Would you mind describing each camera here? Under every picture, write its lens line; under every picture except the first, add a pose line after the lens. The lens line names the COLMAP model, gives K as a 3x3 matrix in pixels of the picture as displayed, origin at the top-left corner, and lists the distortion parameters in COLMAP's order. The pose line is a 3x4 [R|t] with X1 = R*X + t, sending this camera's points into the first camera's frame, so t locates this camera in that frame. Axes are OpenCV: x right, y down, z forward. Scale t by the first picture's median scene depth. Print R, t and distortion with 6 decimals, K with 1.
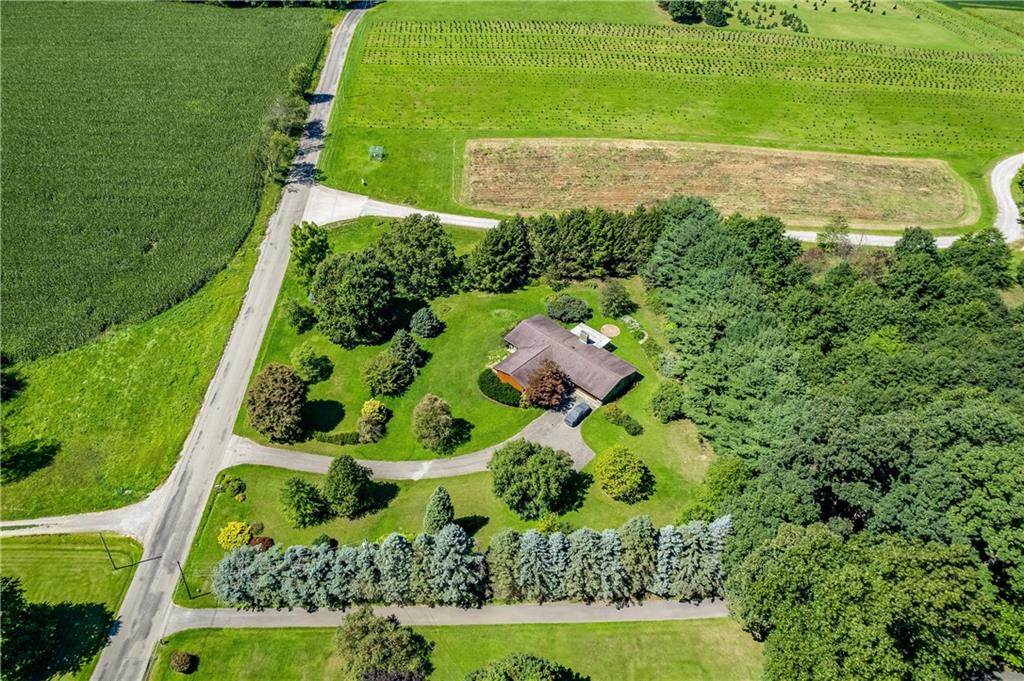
lens RADIAL K [[679.2, 0, 488.8], [0, 679.2, 341.5], [0, 0, 1]] dist [-0.027385, 0.000952]
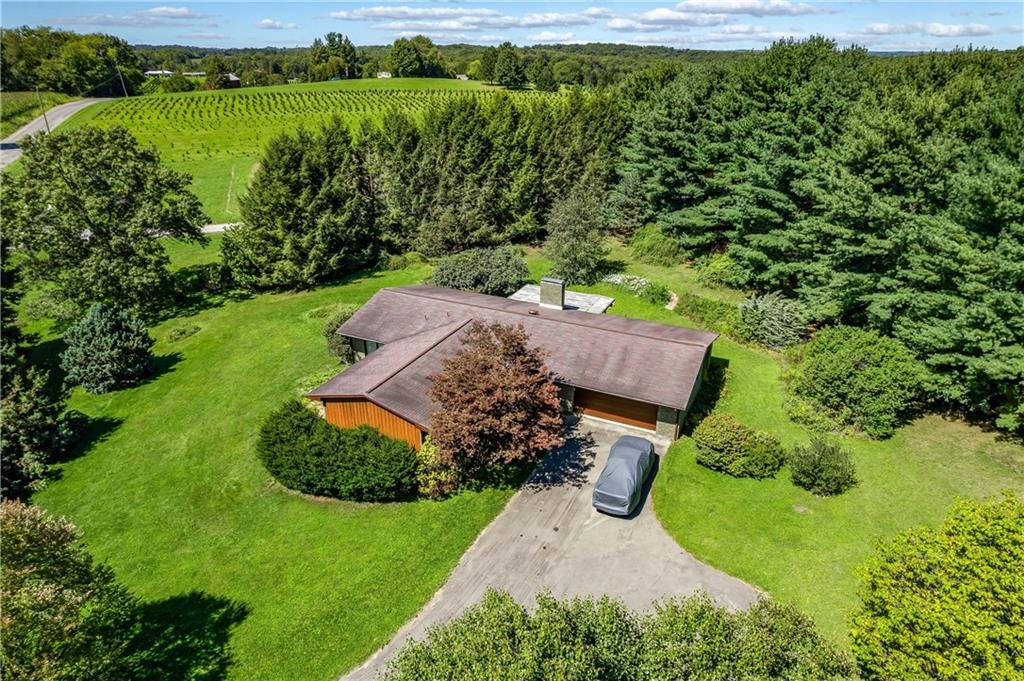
lens RADIAL K [[629.0, 0, 512.0], [0, 629.0, 340.5], [0, 0, 1]] dist [-0.017963, 0.002064]
pose [[0.949394, -0.147377, 0.277365, 0.016228], [0.220003, 0.942290, -0.252366, 0.091925], [-0.224165, 0.300616, 0.927028, 0.620949]]
